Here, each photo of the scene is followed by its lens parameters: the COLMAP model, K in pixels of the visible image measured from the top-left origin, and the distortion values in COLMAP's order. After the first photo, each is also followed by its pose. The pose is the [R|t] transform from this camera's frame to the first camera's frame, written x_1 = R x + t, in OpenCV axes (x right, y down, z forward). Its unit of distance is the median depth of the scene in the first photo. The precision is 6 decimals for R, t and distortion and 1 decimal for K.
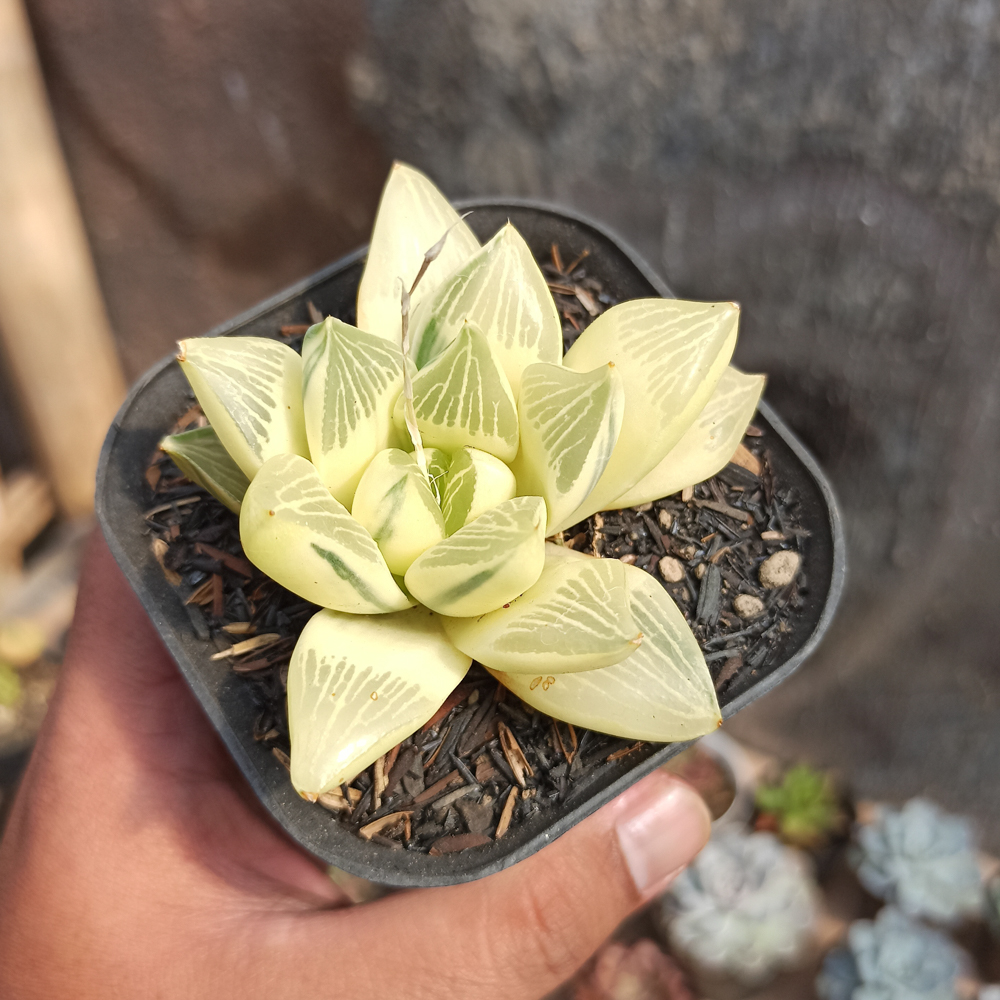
lens RADIAL K [[1314.2, 0, 484.8], [0, 1314.2, 483.6], [0, 0, 1]] dist [-0.028647, -0.031555]
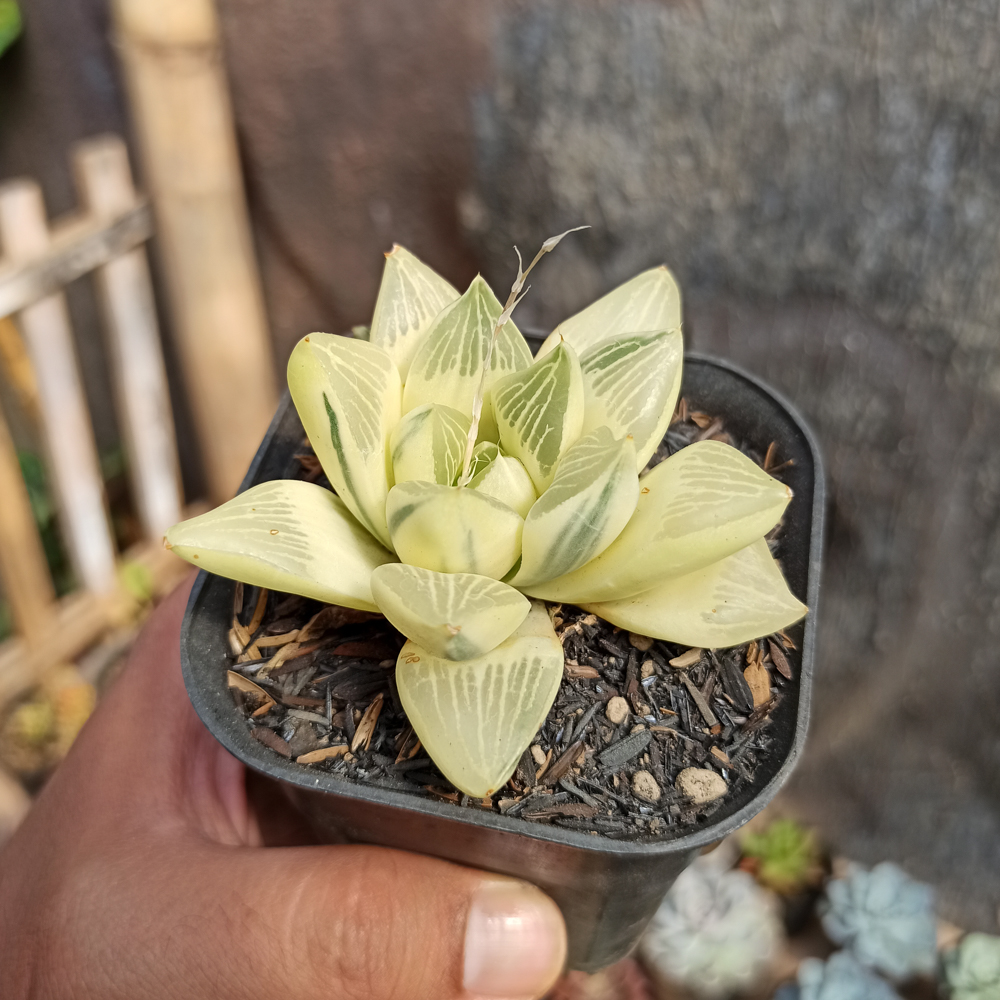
lens RADIAL K [[1118.6, 0, 481.2], [0, 1118.6, 420.2], [0, 0, 1]] dist [-0.024055, -0.013145]
pose [[0.682474, 0.548255, -0.483370, 0.411119], [-0.664488, 0.740860, -0.097887, 0.061895], [0.304443, 0.387998, 0.869926, 0.172459]]
